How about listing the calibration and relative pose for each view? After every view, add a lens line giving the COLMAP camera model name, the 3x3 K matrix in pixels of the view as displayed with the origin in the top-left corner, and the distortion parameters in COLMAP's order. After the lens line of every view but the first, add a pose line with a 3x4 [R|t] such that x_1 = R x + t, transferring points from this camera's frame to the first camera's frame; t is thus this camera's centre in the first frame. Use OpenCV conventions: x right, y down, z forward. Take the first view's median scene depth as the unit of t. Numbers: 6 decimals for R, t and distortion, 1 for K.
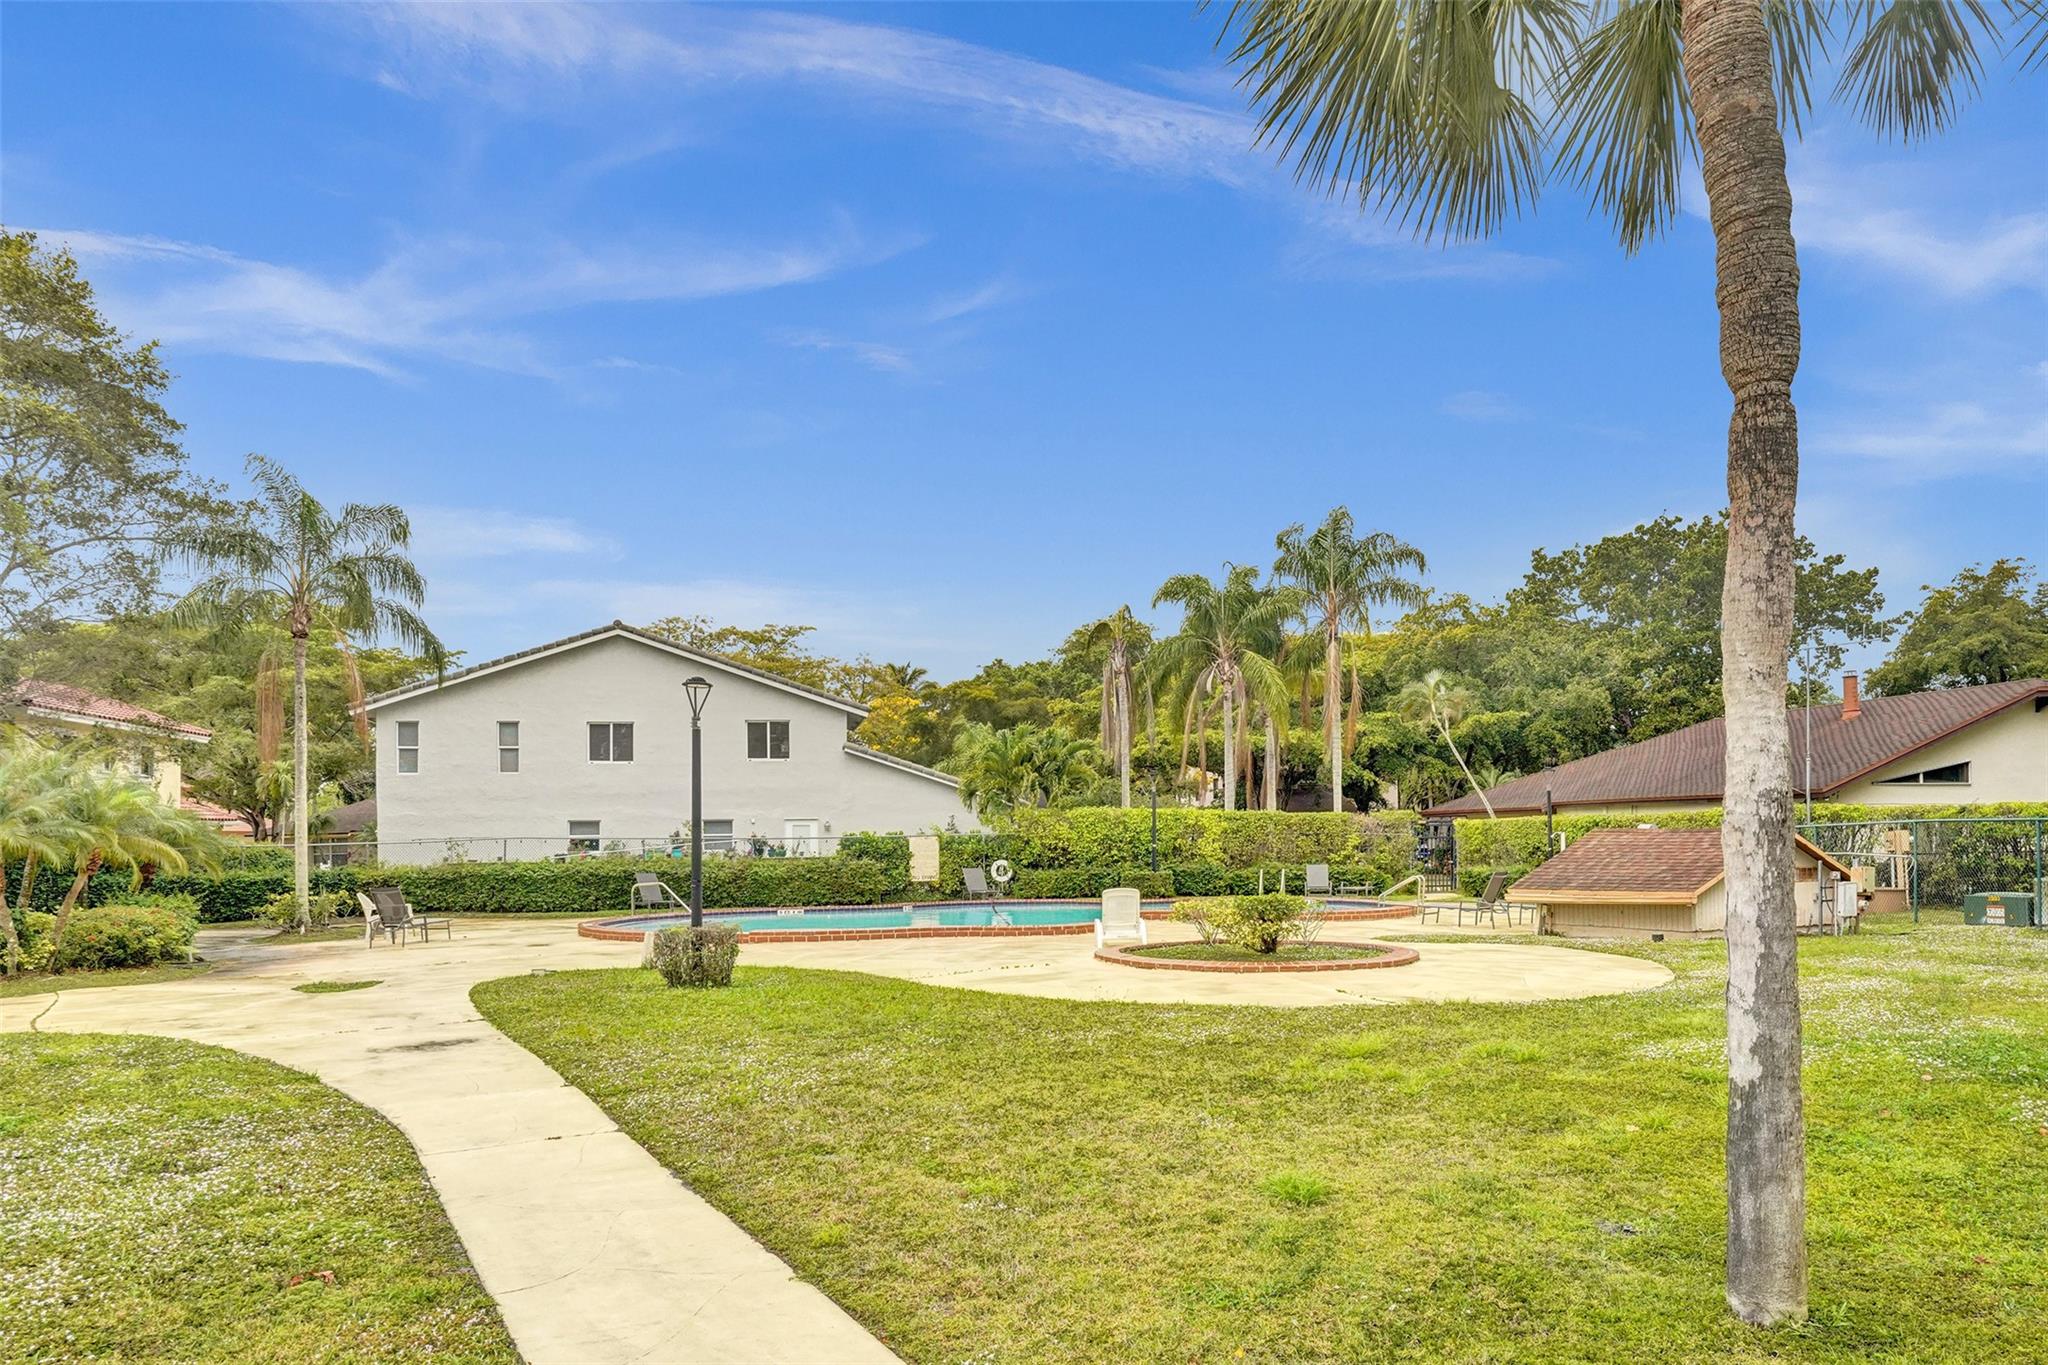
lens RADIAL K [[1395.2, 0, 1024.0], [0, 1395.2, 682.5], [0, 0, 1]] dist [0.031450, 0.000913]
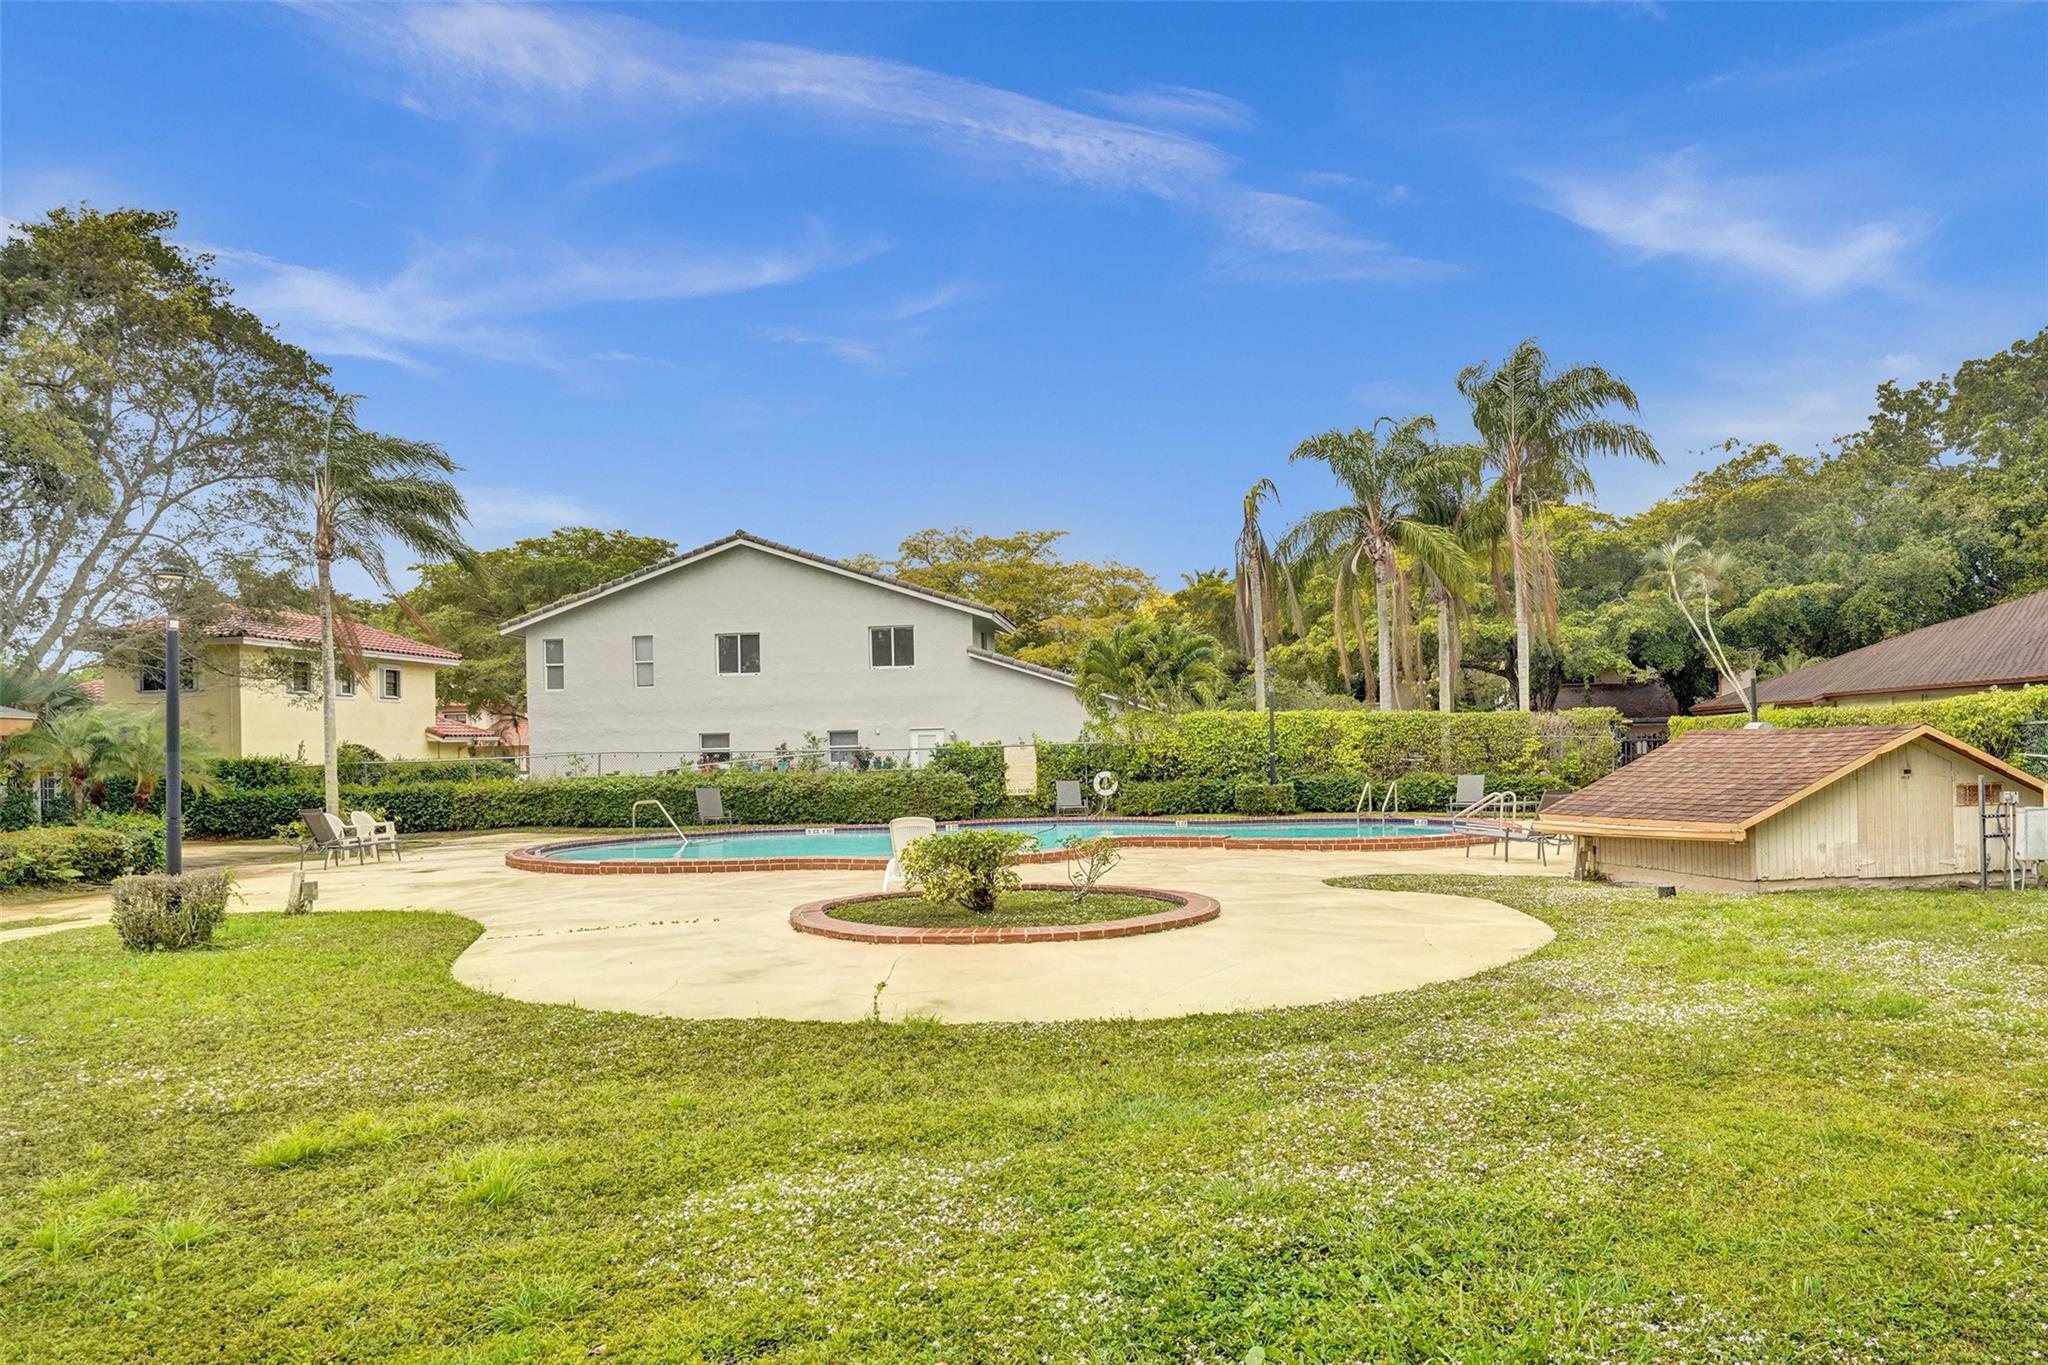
lens RADIAL K [[1354.1, 0, 1024.9], [0, 1354.1, 646.4], [0, 0, 1]] dist [0.050975, -0.055143]
pose [[0.958097, -0.031883, -0.284664, 0.173746], [0.043295, 0.998487, 0.033886, 0.014110], [0.283153, -0.044790, 0.958028, 0.144433]]
